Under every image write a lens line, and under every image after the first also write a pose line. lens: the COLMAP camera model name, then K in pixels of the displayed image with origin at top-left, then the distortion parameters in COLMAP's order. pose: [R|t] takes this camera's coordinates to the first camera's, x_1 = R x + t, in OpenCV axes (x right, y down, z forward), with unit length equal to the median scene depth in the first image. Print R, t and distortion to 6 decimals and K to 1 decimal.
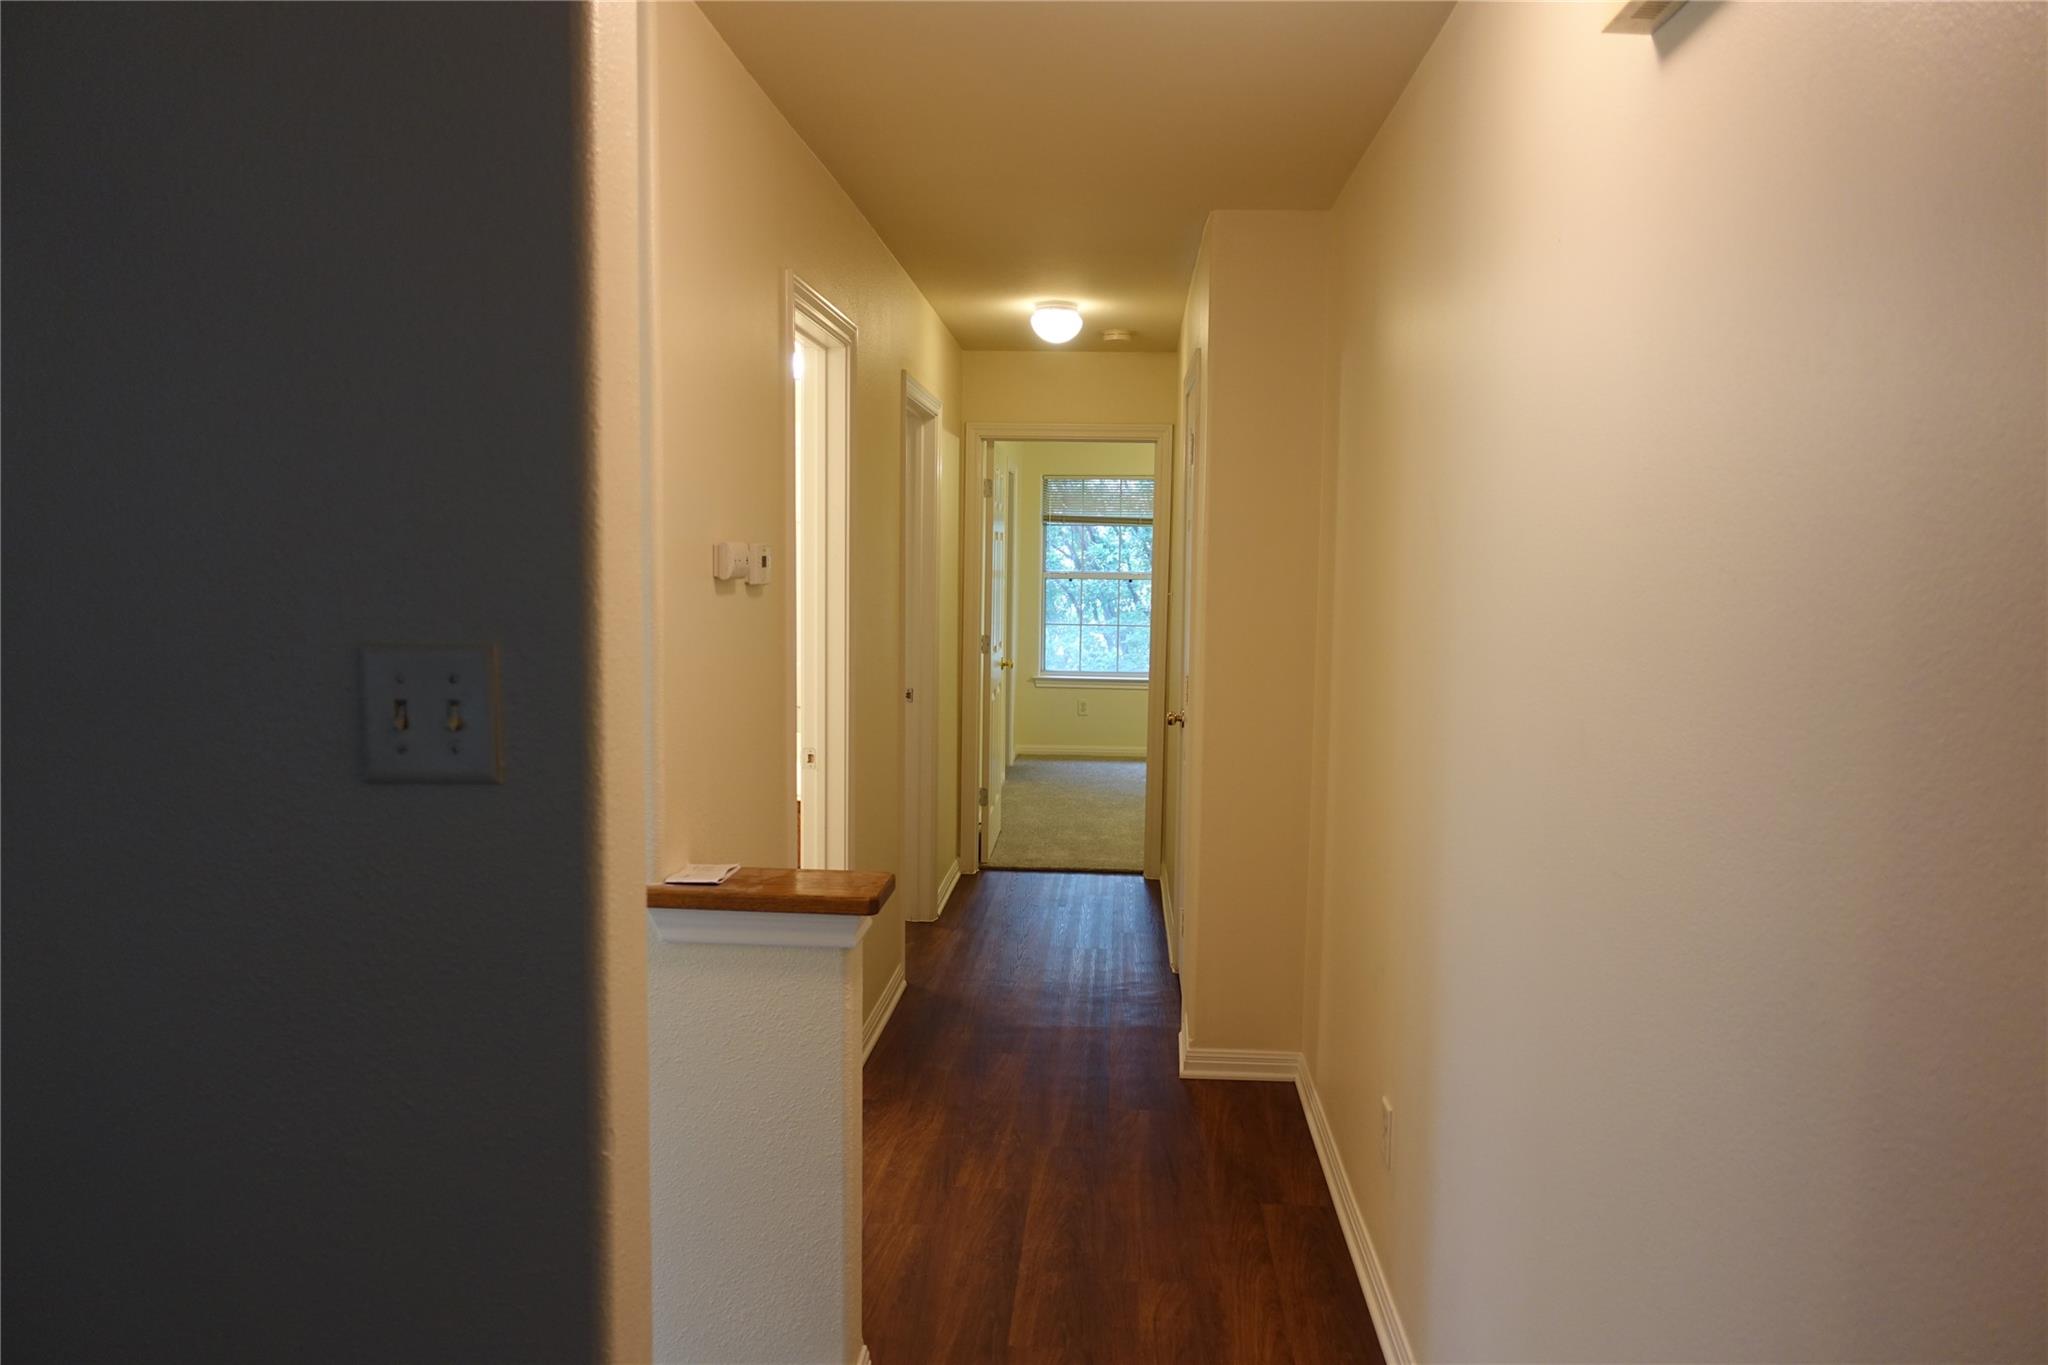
lens RADIAL K [[1425.1, 0, 1030.5], [0, 1425.1, 686.6], [0, 0, 1]] dist [0.008461, 0.003047]
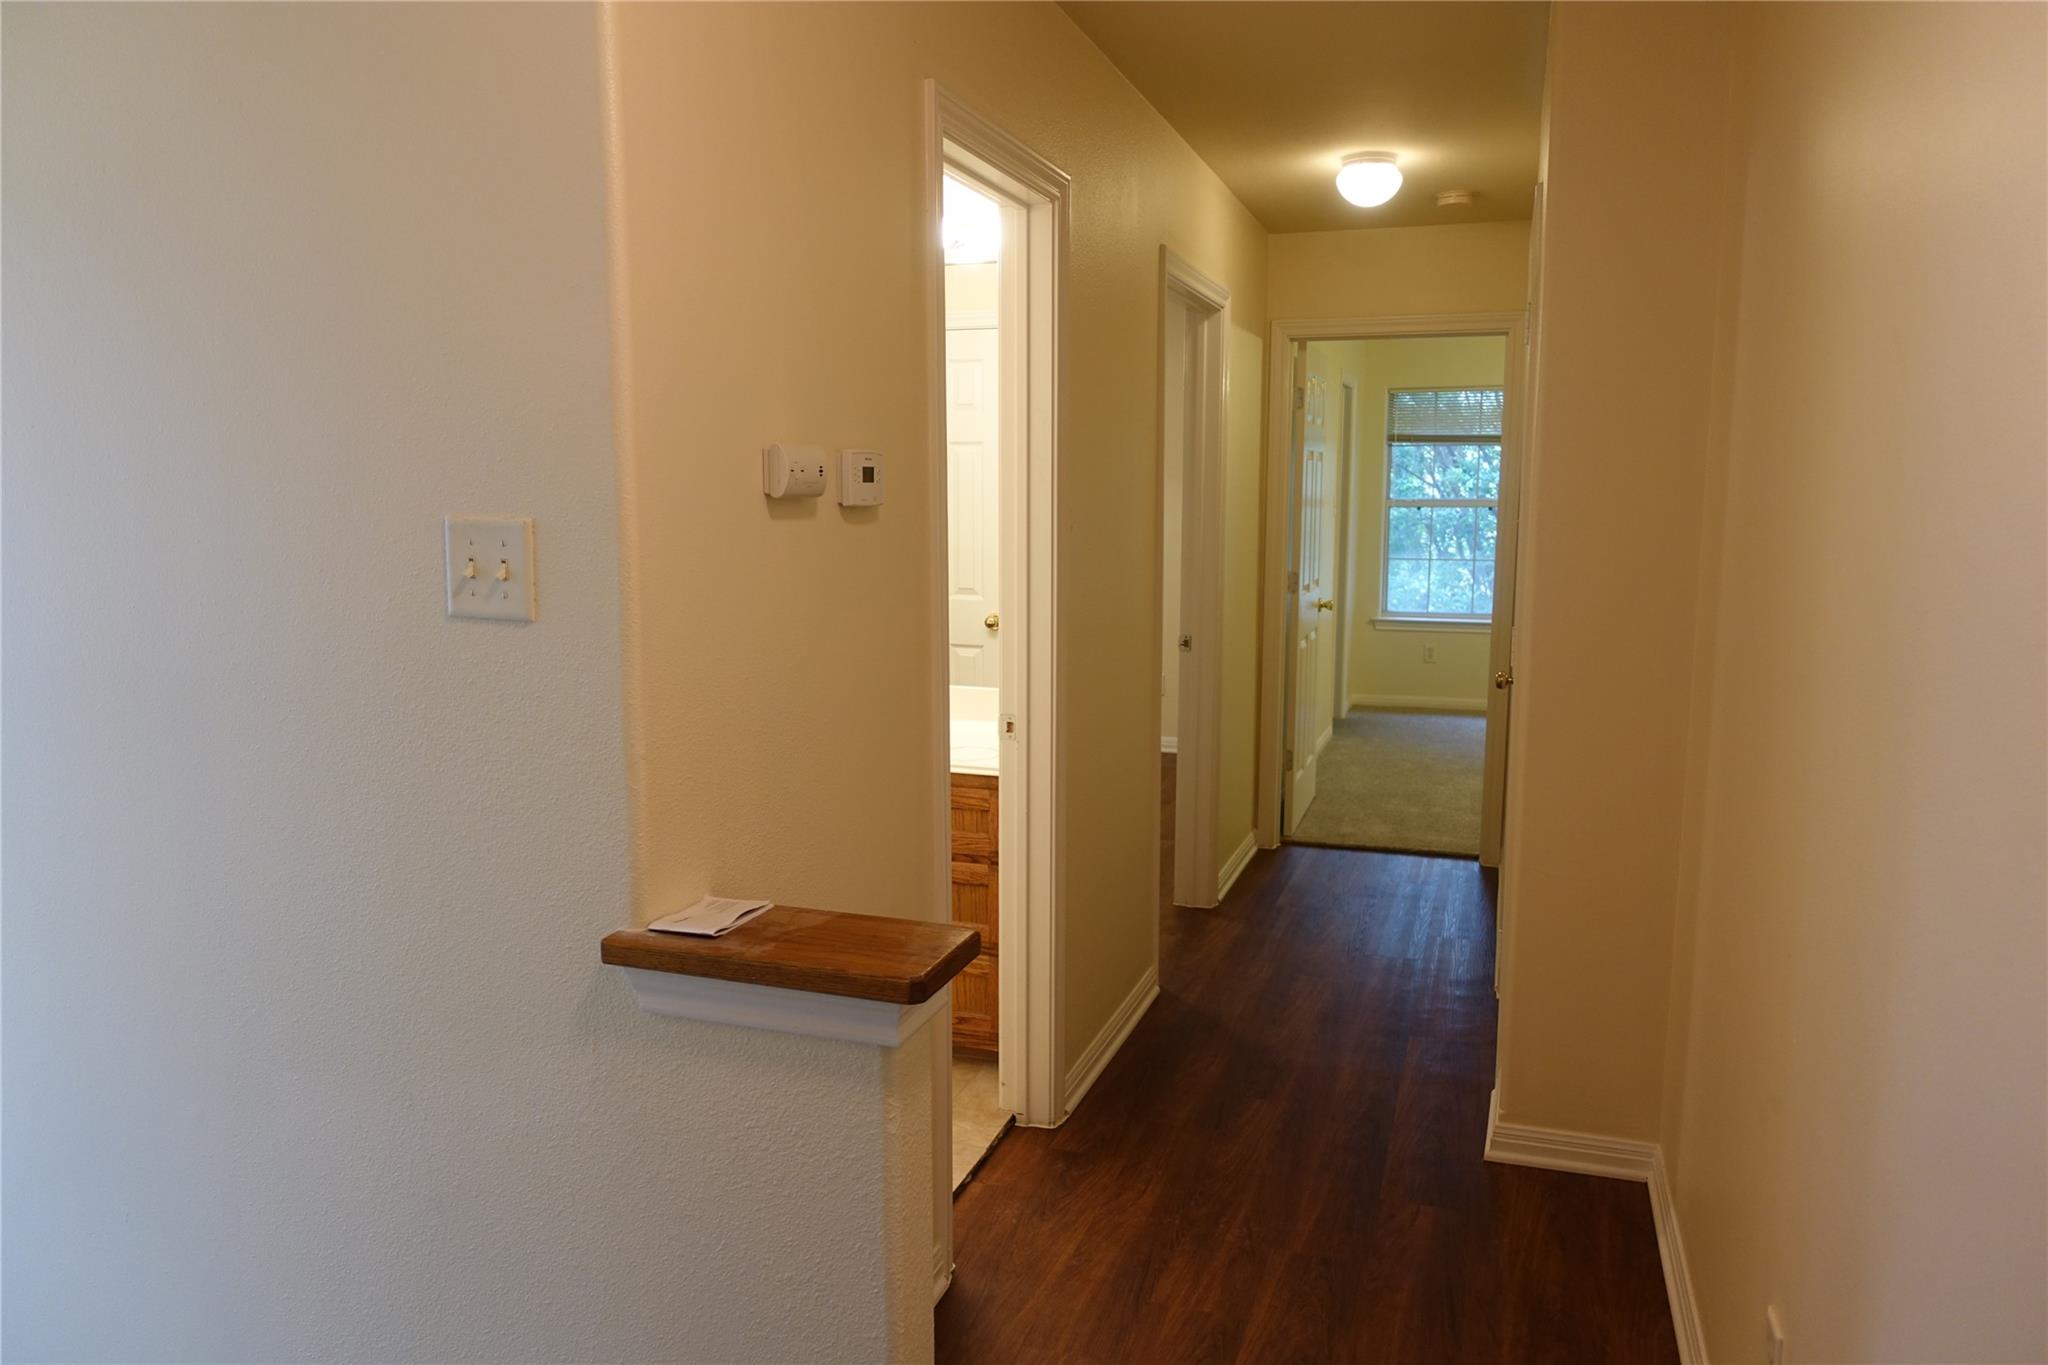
lens RADIAL K [[1406.1, 0, 1029.1], [0, 1406.1, 692.0], [0, 0, 1]] dist [-0.004328, 0.000076]
pose [[0.964850, 0.022286, -0.261856, 0.049068], [-0.009092, 0.998632, 0.051492, -0.007959], [0.262645, -0.047302, 0.963732, 0.183689]]
